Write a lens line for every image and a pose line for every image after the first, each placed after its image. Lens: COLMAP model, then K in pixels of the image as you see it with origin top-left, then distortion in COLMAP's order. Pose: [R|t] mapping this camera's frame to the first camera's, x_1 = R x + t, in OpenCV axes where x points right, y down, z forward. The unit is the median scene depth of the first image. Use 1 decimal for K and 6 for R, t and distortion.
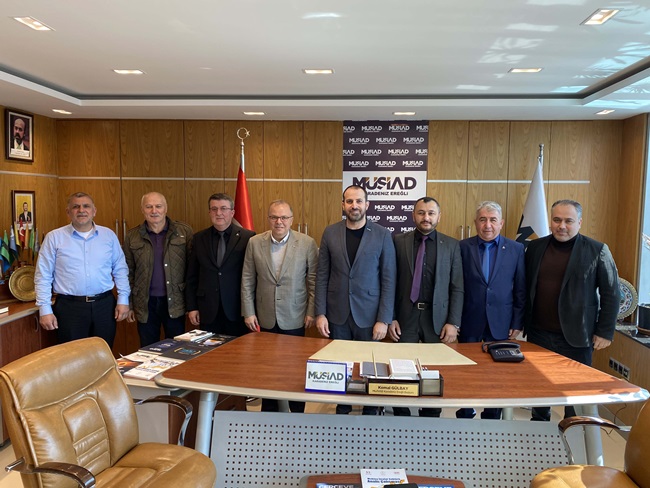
lens RADIAL K [[500.8, 0, 325.0], [0, 500.8, 244.0], [0, 0, 1]] dist [-0.006573, -0.007816]
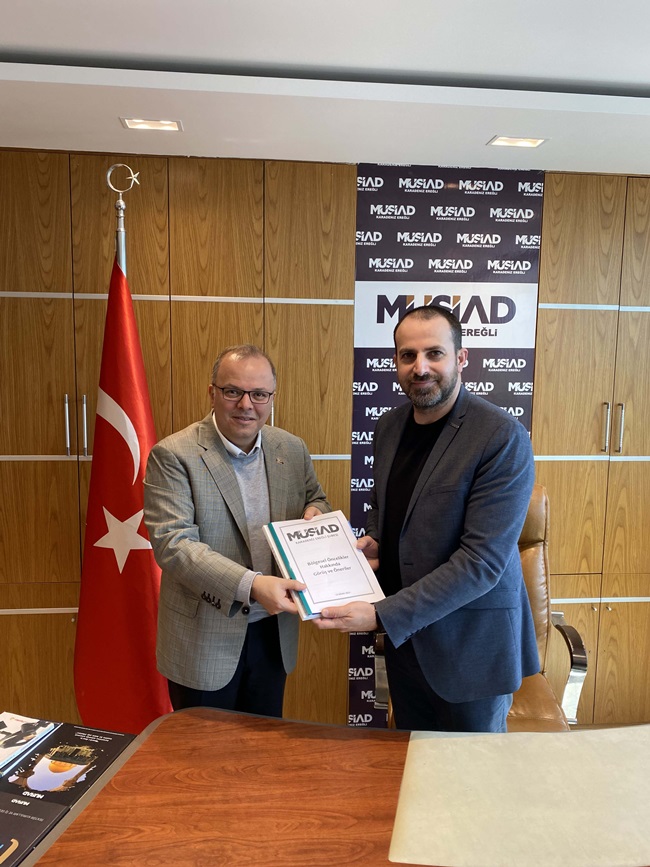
lens RADIAL K [[668.0, 0, 325.0], [0, 668.0, 433.5], [0, 0, 1]] dist [-0.006573, -0.007816]
pose [[0.984999, -0.015348, 0.171876, -0.095452], [0.008919, 0.999234, 0.038113, -0.033504], [-0.172329, -0.036008, 0.984381, 0.425048]]
